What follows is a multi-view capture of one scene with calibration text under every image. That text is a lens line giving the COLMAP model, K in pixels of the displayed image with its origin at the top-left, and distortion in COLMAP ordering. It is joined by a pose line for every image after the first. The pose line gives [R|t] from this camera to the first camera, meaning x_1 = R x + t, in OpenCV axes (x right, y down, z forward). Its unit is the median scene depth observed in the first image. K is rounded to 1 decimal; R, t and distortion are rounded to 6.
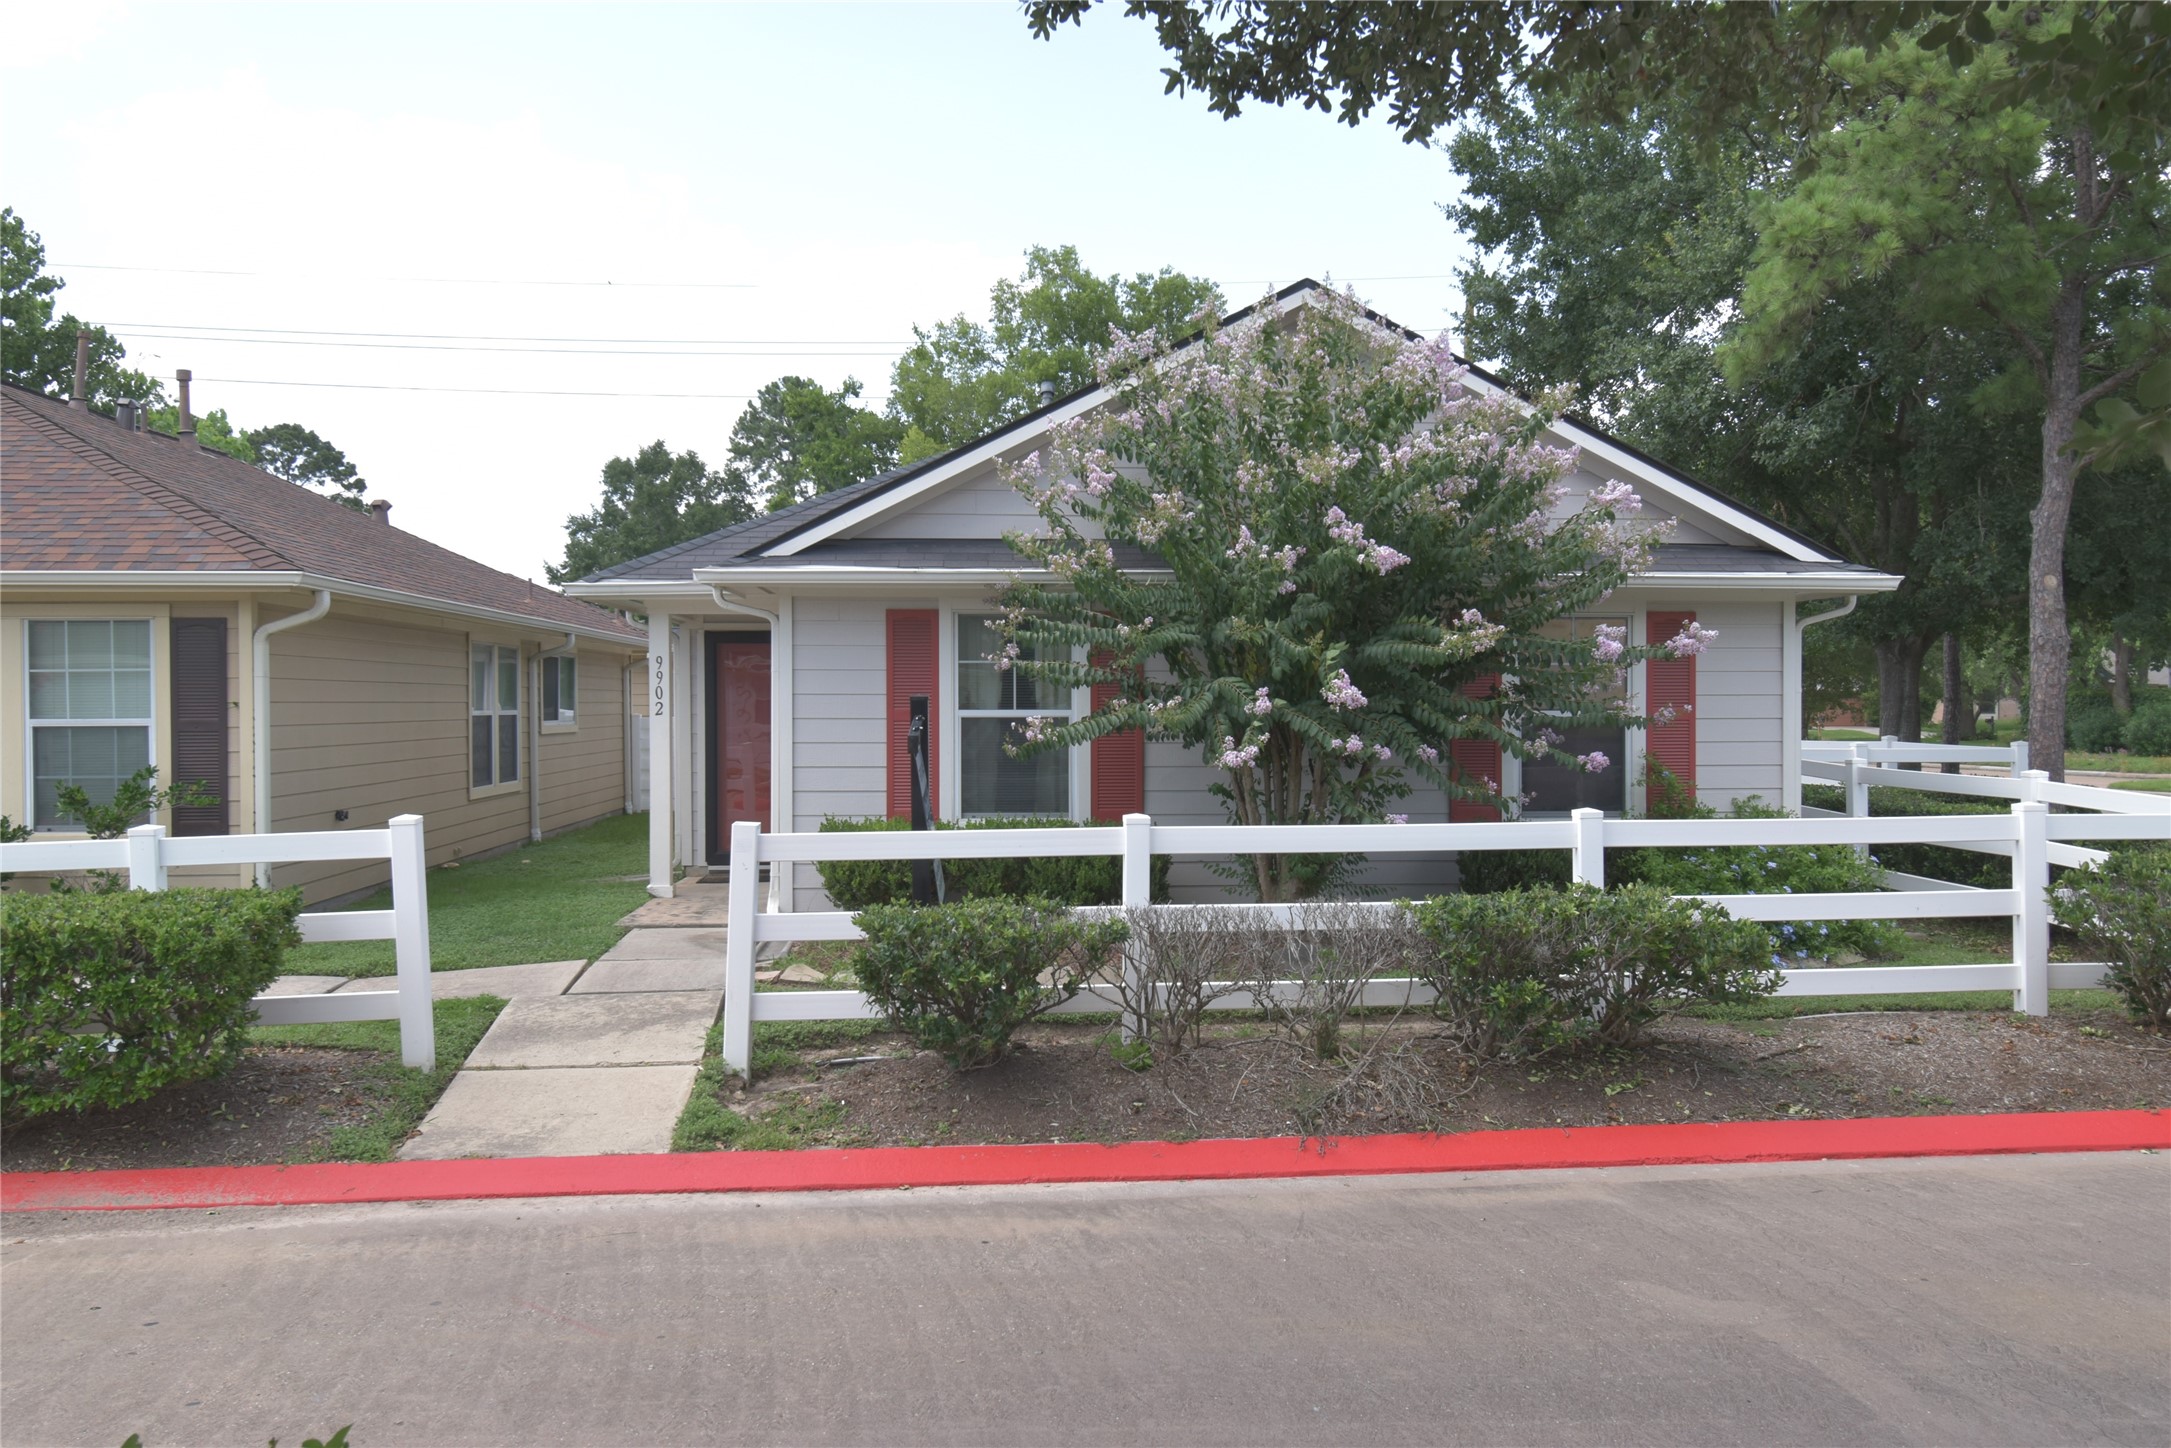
lens RADIAL K [[1726.2, 0, 1085.5], [0, 1726.2, 724.0], [0, 0, 1]] dist [0.032298, 0.006930]
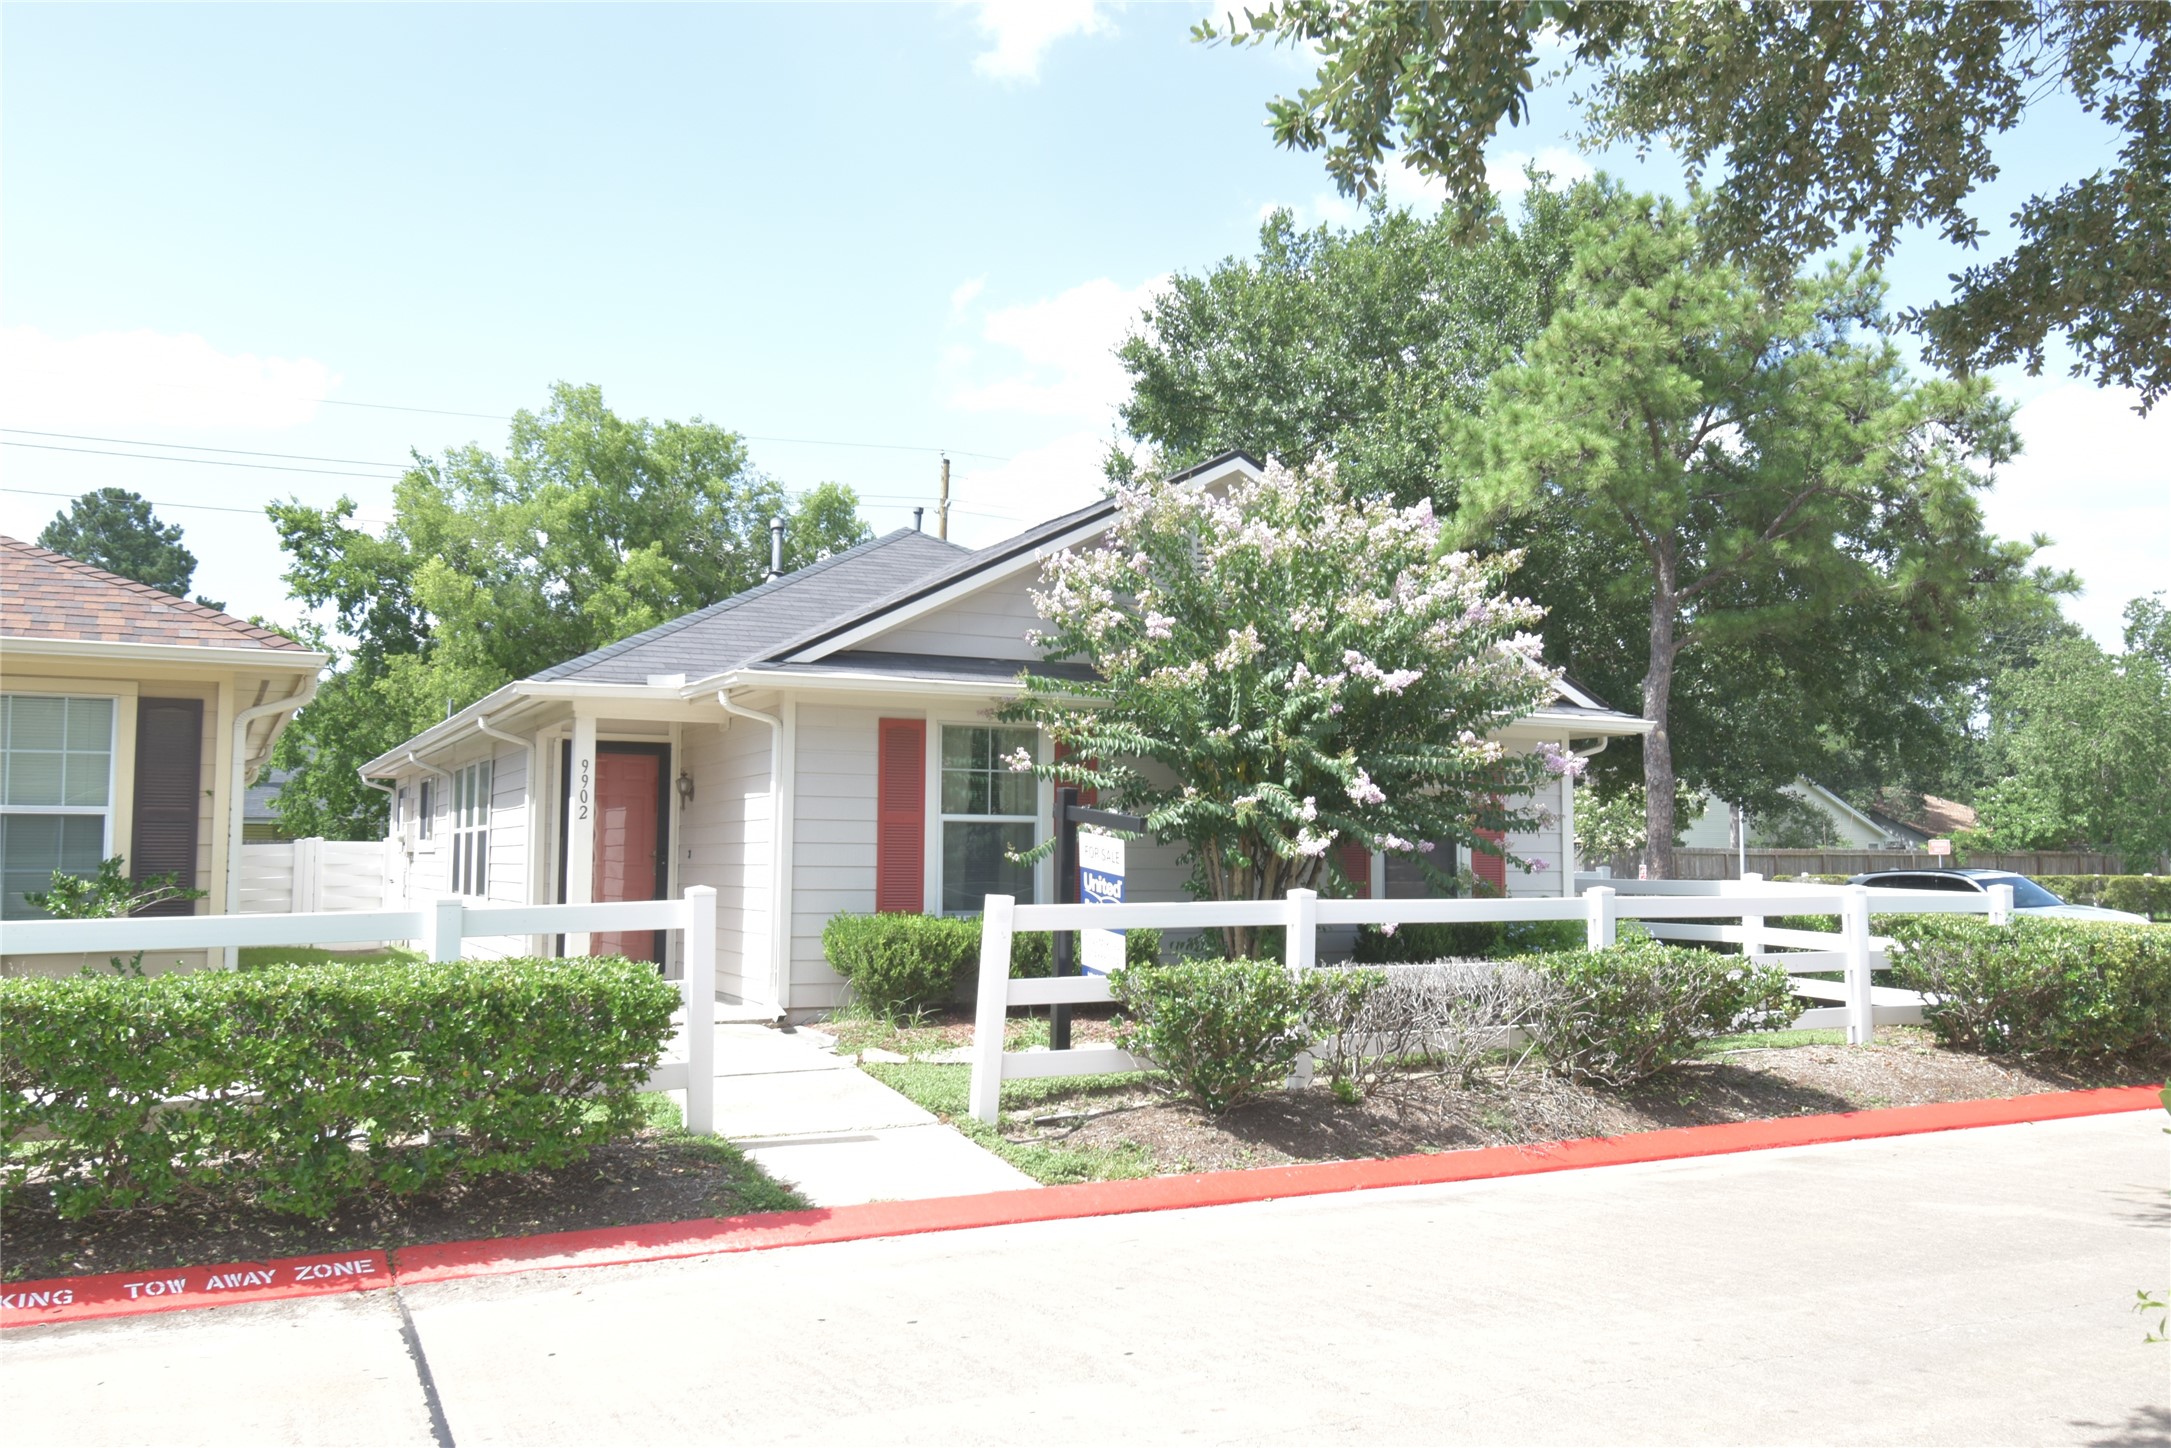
lens RADIAL K [[1726.2, 0, 1085.5], [0, 1726.2, 724.0], [0, 0, 1]] dist [0.032298, 0.006930]
pose [[0.929585, 0.035912, 0.366854, -0.378536], [-0.001432, 0.995587, -0.093830, 0.036181], [-0.368604, 0.086698, 0.925535, -0.025081]]
